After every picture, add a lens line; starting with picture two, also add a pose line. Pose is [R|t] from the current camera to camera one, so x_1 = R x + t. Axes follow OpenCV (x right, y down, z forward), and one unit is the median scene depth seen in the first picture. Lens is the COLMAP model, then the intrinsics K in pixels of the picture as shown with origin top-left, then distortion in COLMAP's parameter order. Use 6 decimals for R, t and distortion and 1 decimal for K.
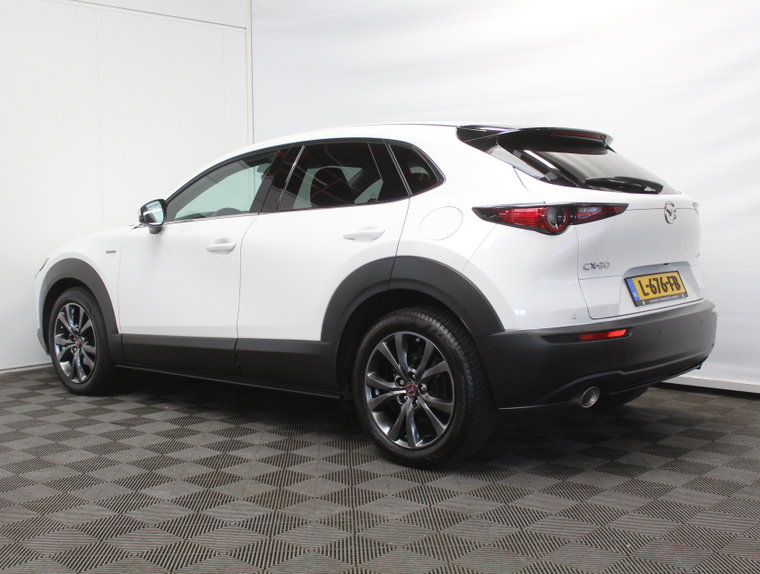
lens RADIAL K [[915.0, 0, 380.0], [0, 915.0, 287.0], [0, 0, 1]] dist [-0.012383, -0.040941]
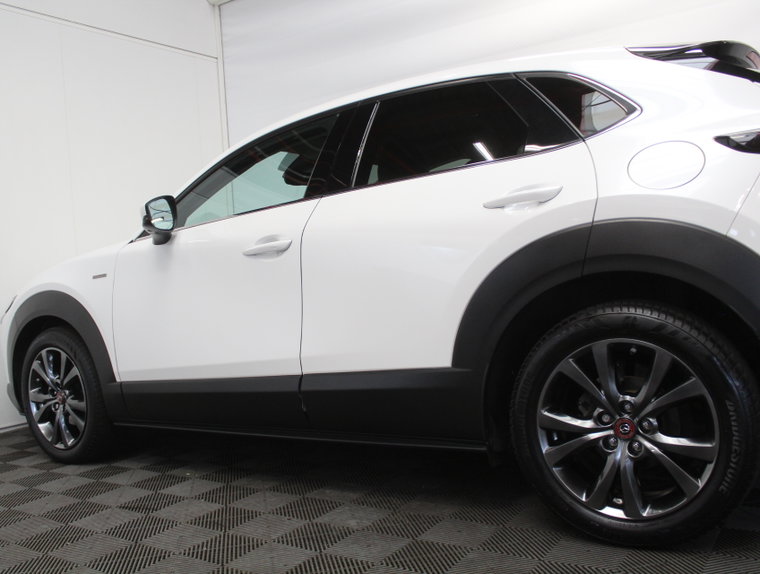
lens RADIAL K [[694.4, 0, 380.0], [0, 694.4, 287.0], [0, 0, 1]] dist [-0.087141, 0.027009]
pose [[0.986972, -0.065727, 0.146855, -0.146707], [0.074270, 0.995804, -0.053459, 0.018995], [-0.142725, 0.063670, 0.987712, 0.396482]]
